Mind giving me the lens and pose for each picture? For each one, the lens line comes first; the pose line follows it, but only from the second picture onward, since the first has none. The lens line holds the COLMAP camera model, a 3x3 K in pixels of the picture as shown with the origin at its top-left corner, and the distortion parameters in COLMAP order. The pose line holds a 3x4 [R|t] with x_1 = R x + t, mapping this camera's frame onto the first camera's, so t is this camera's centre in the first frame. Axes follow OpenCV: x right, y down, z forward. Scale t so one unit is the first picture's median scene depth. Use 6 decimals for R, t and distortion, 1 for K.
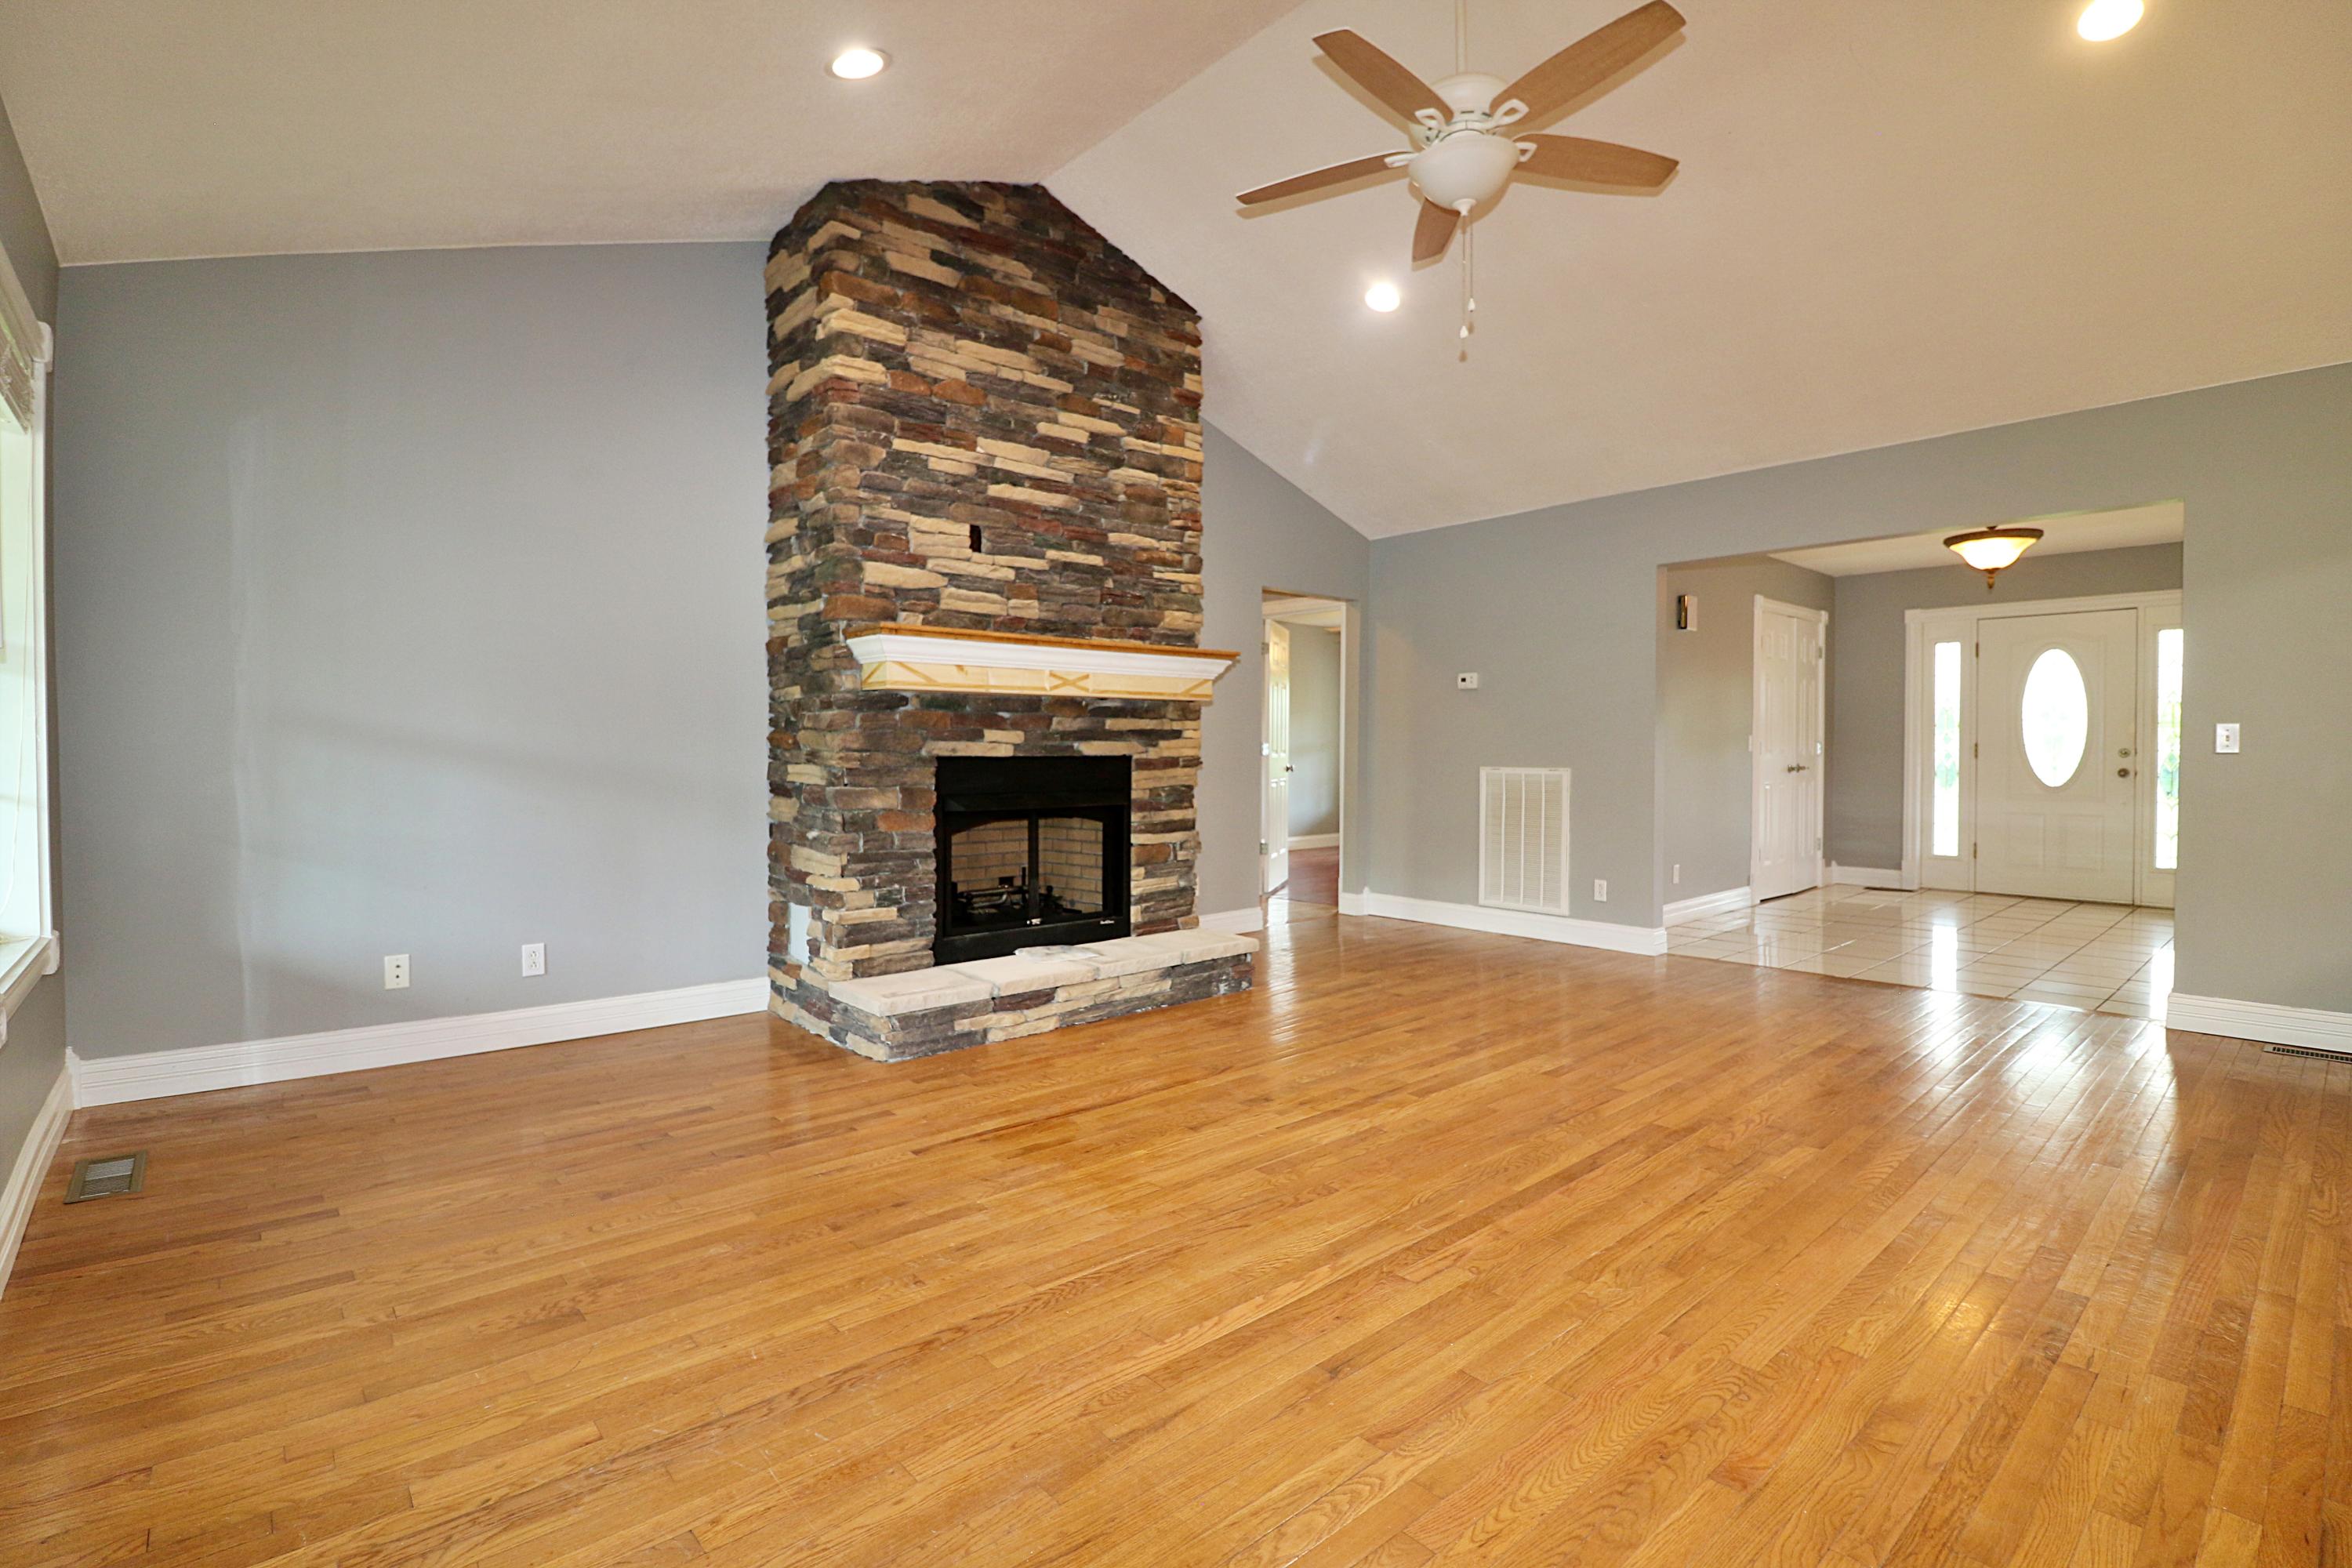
lens RADIAL K [[1079.4, 0, 1170.0], [0, 1079.4, 769.4], [0, 0, 1]] dist [-0.007692, -0.001438]
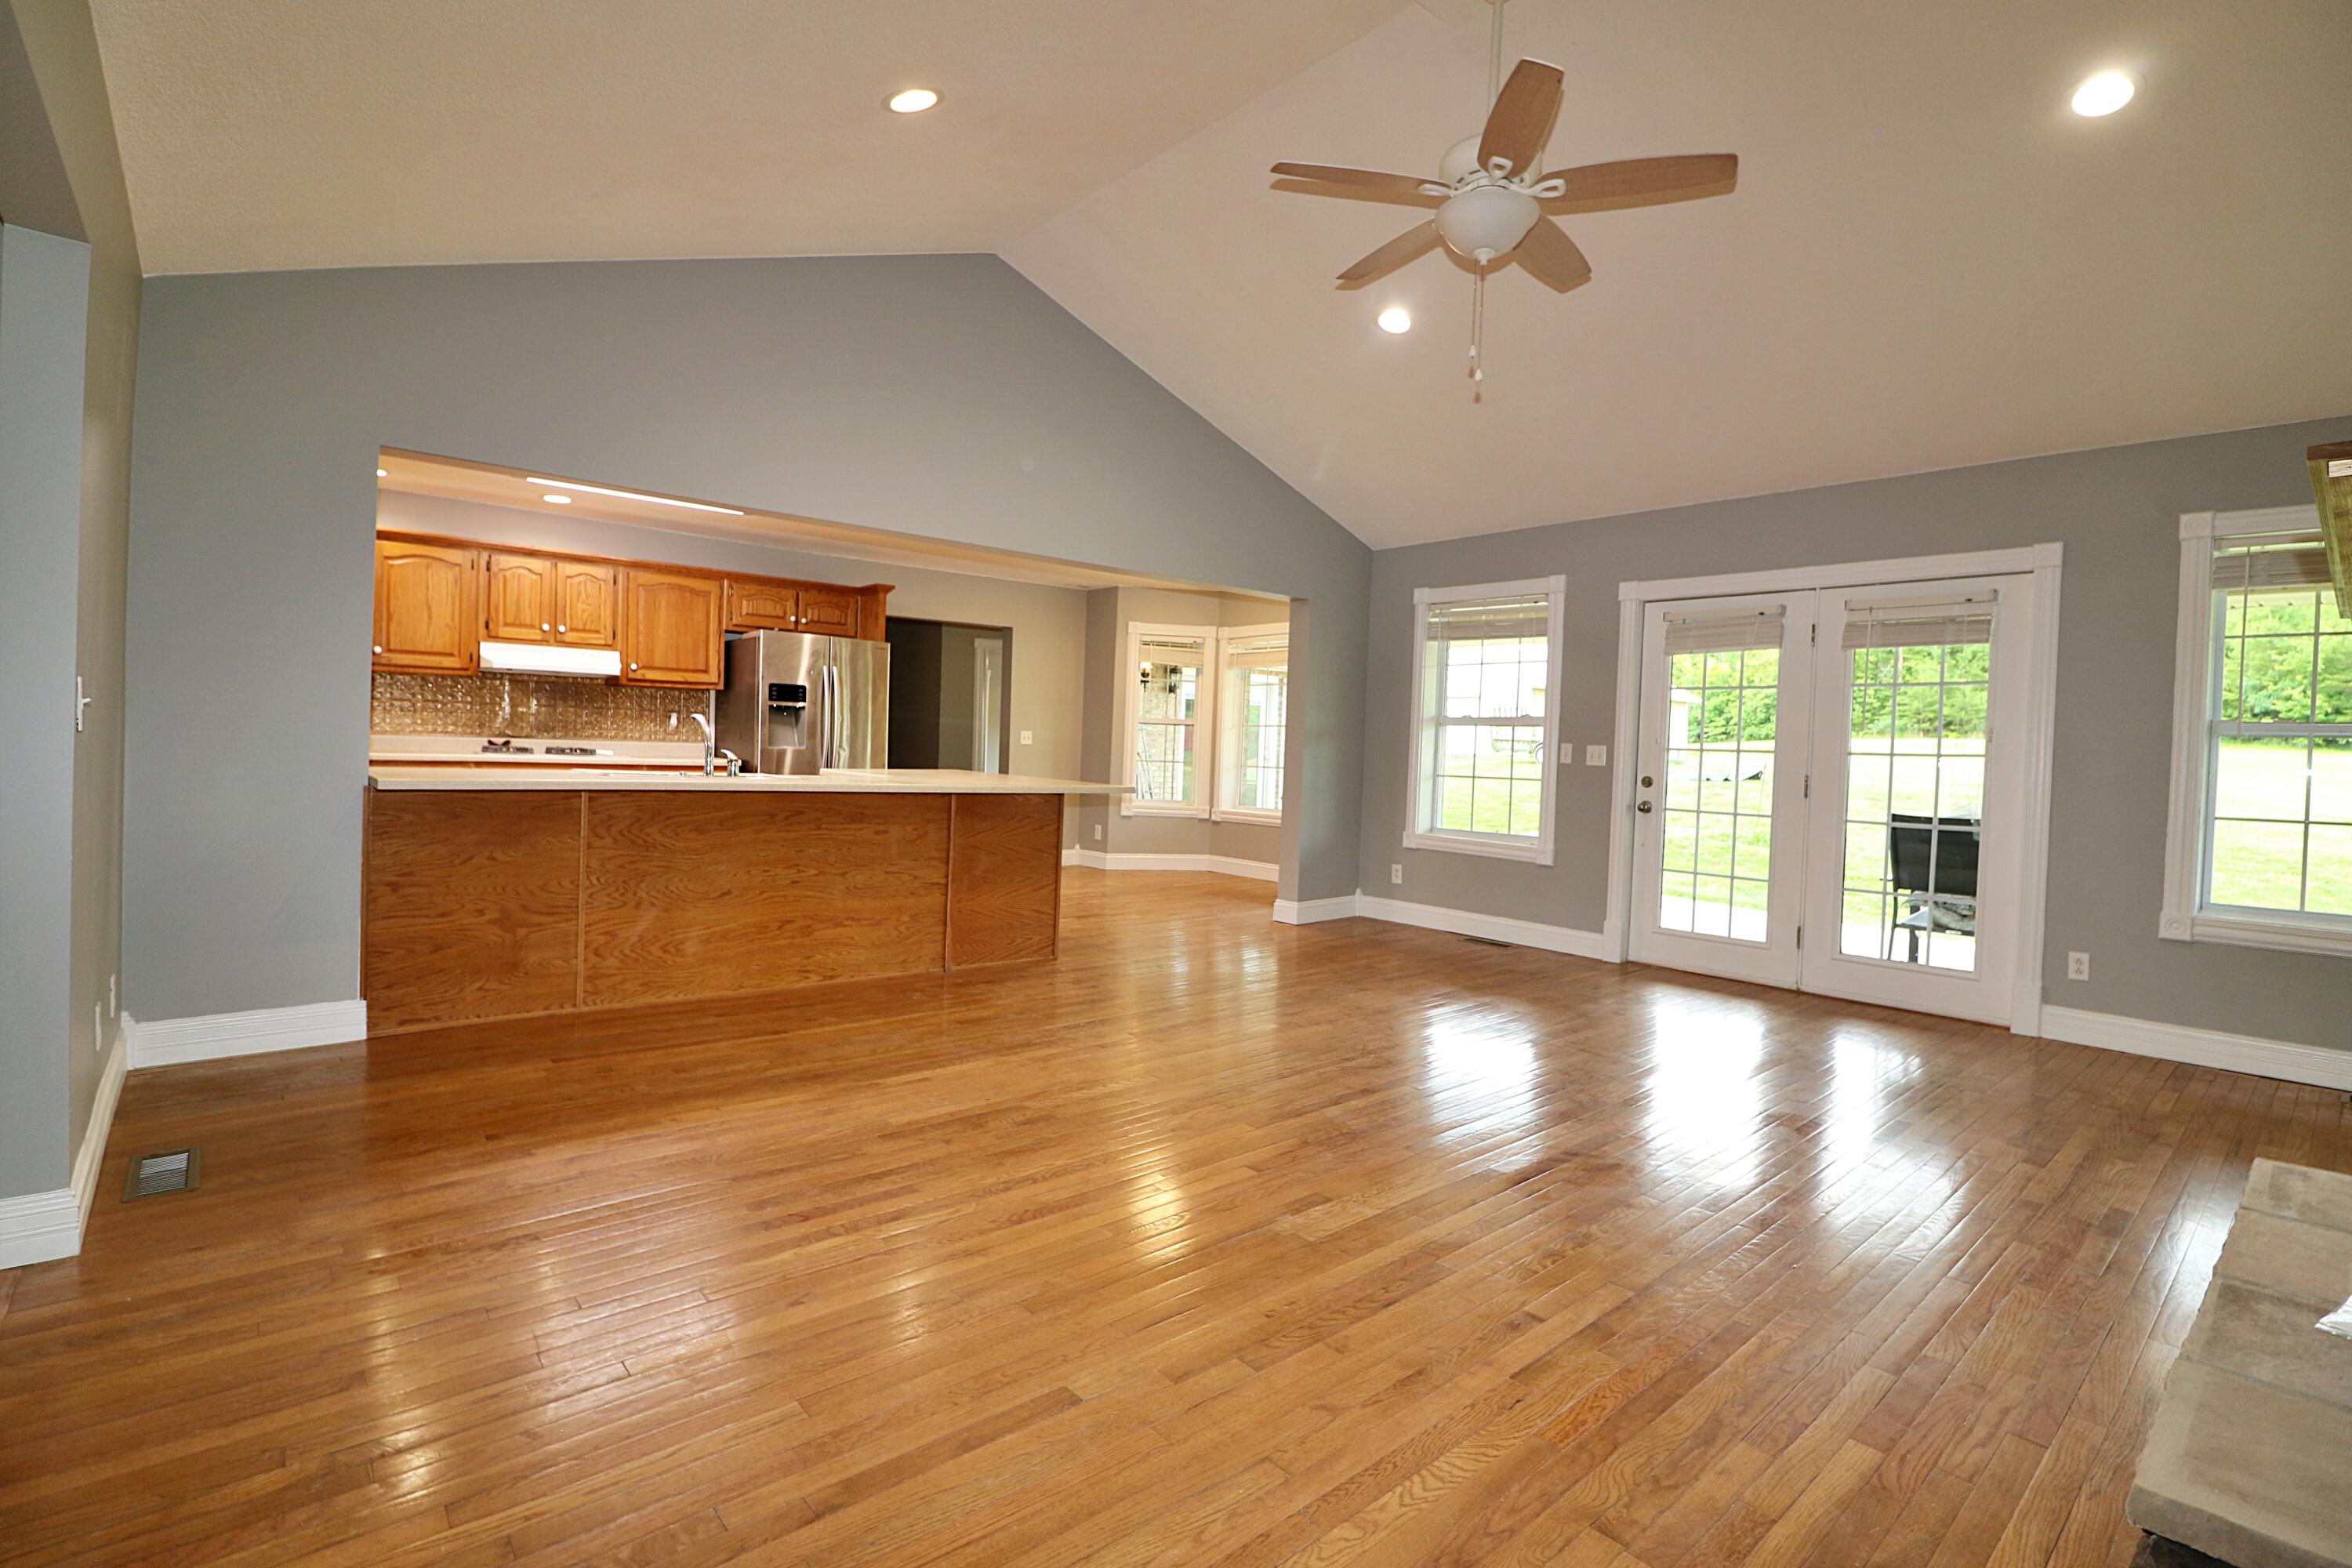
lens RADIAL K [[1079.4, 0, 1175.7], [0, 1079.4, 775.2], [0, 0, 1]] dist [-0.007692, -0.001438]
pose [[-0.999347, -0.035988, 0.003196, 0.362148], [-0.035801, 0.998279, 0.046442, -0.033758], [-0.004862, 0.046297, -0.998916, 1.361493]]
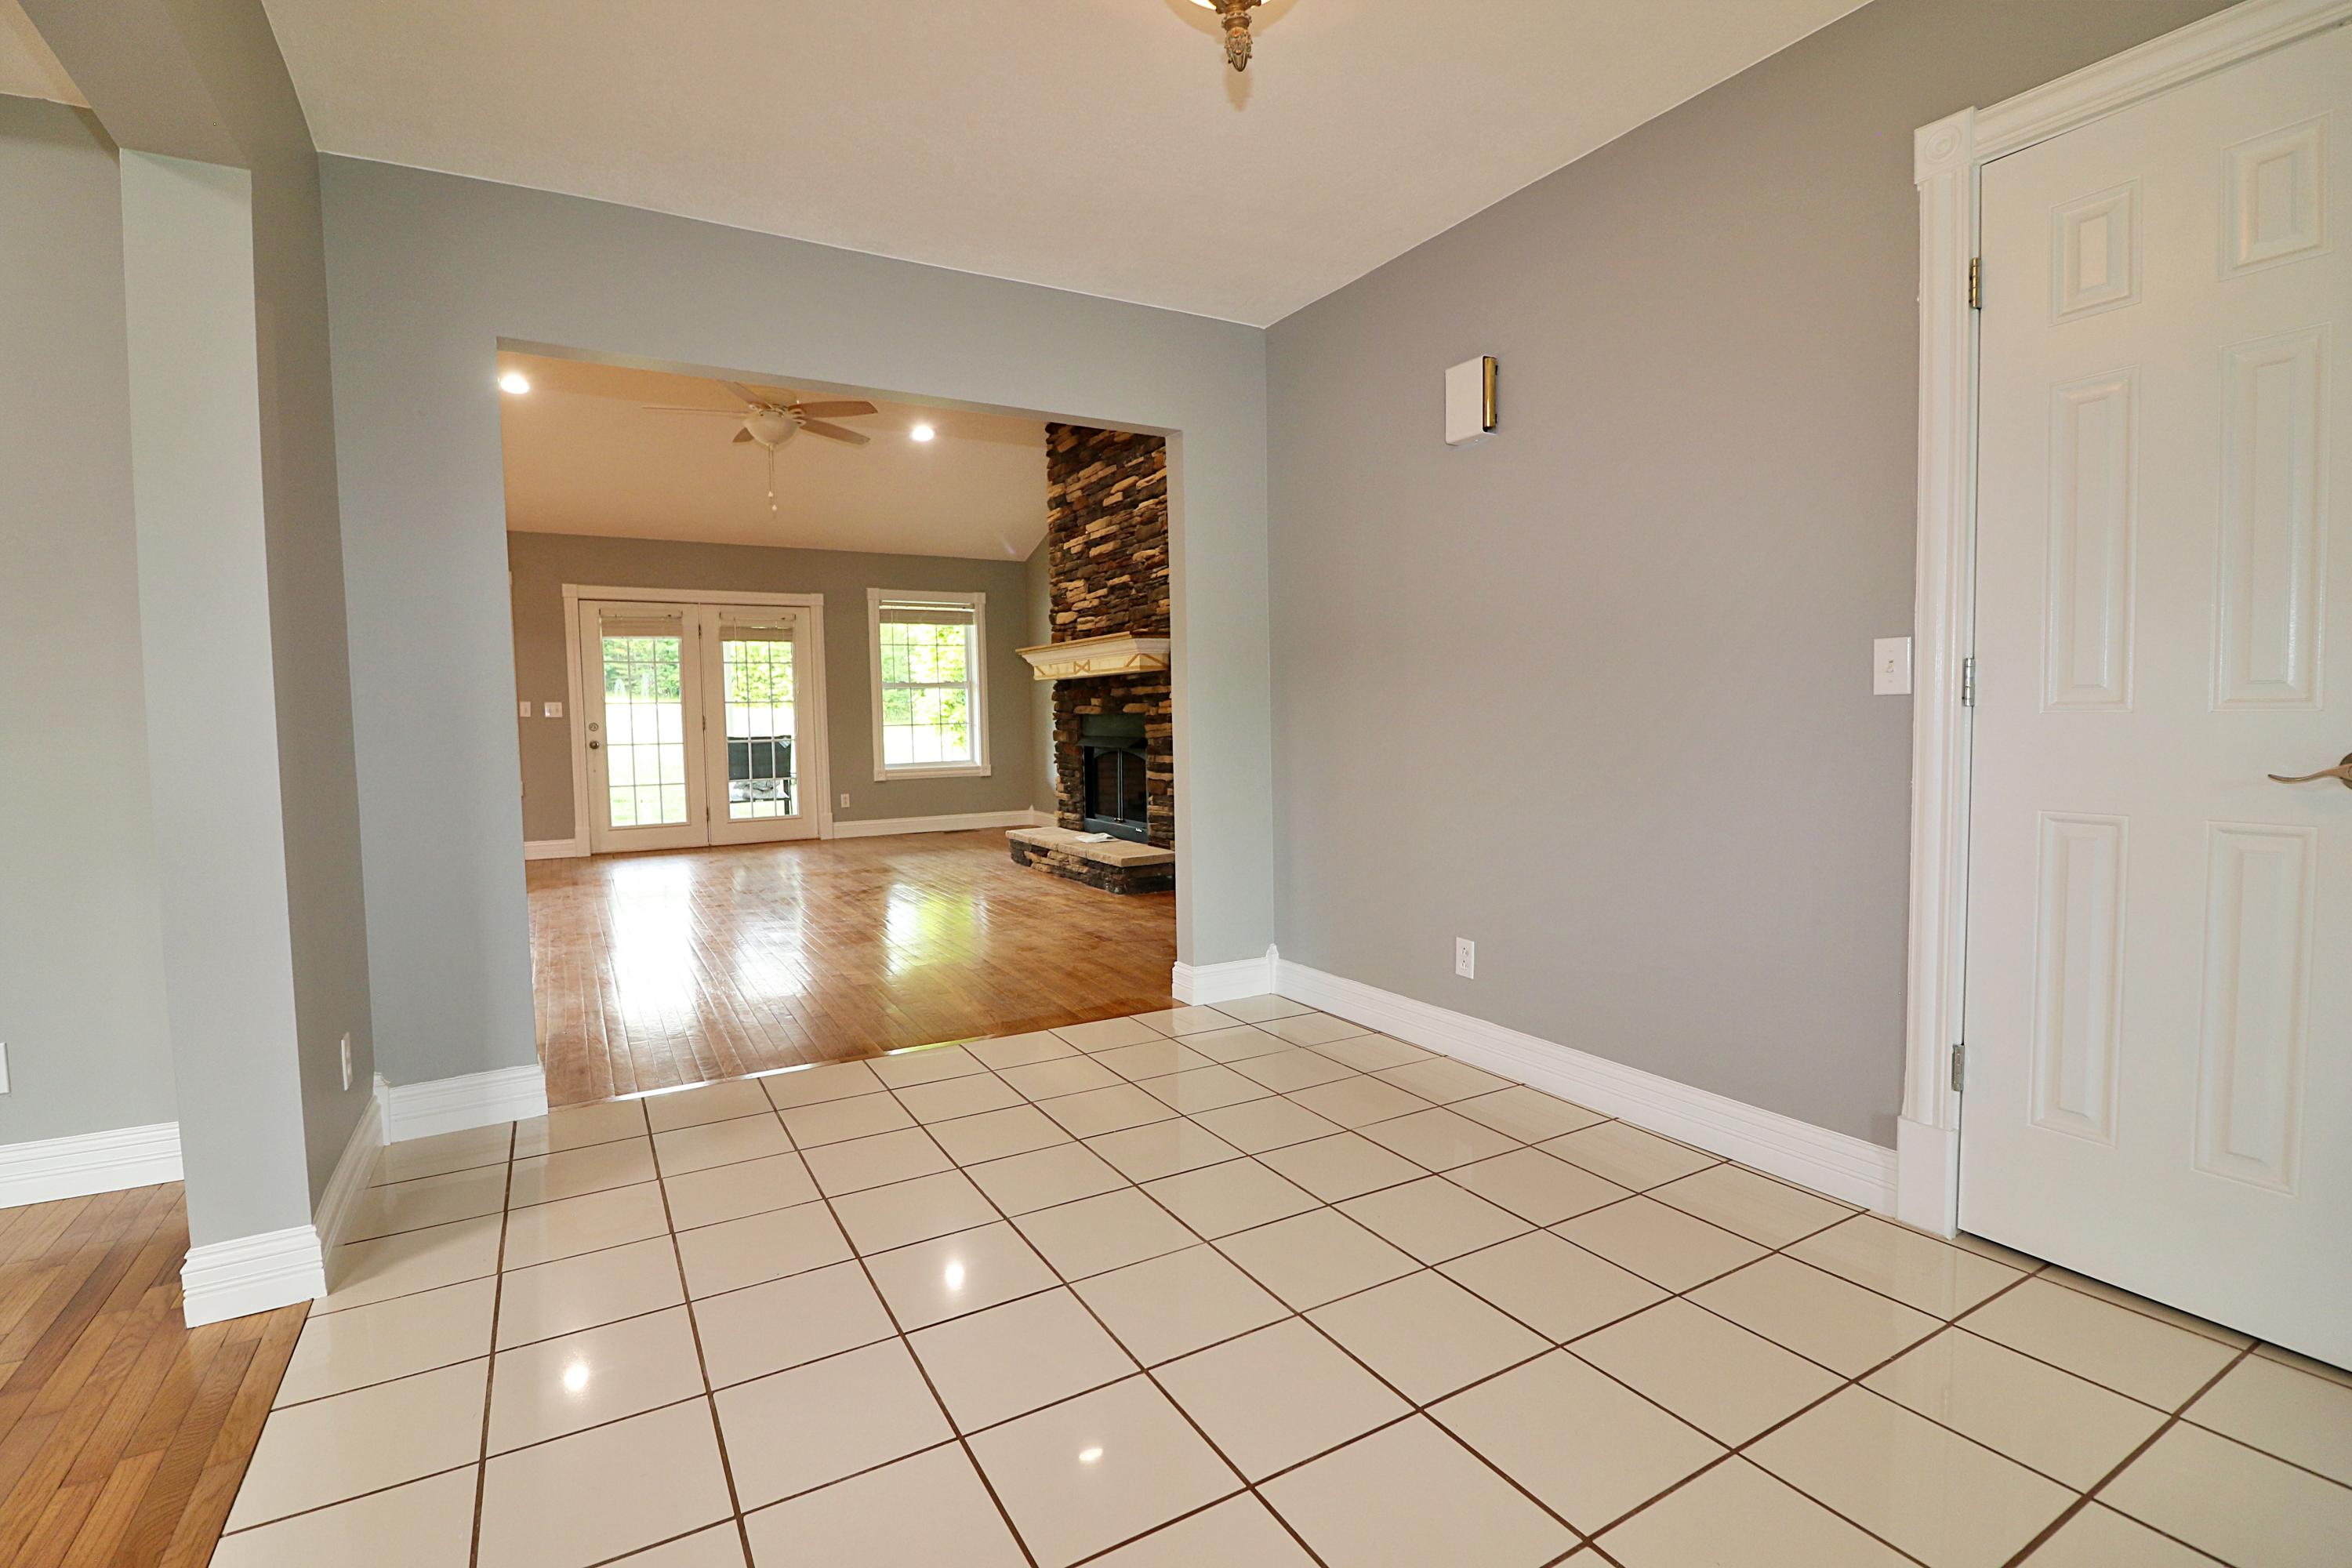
lens RADIAL K [[1079.4, 0, 1179.0], [0, 1079.4, 775.3], [0, 0, 1]] dist [-0.007692, -0.001438]
pose [[-0.196525, 0.057651, -0.978803, 1.401816], [-0.004246, 0.998211, 0.059646, -0.017081], [0.980490, 0.015878, -0.195928, 1.409490]]
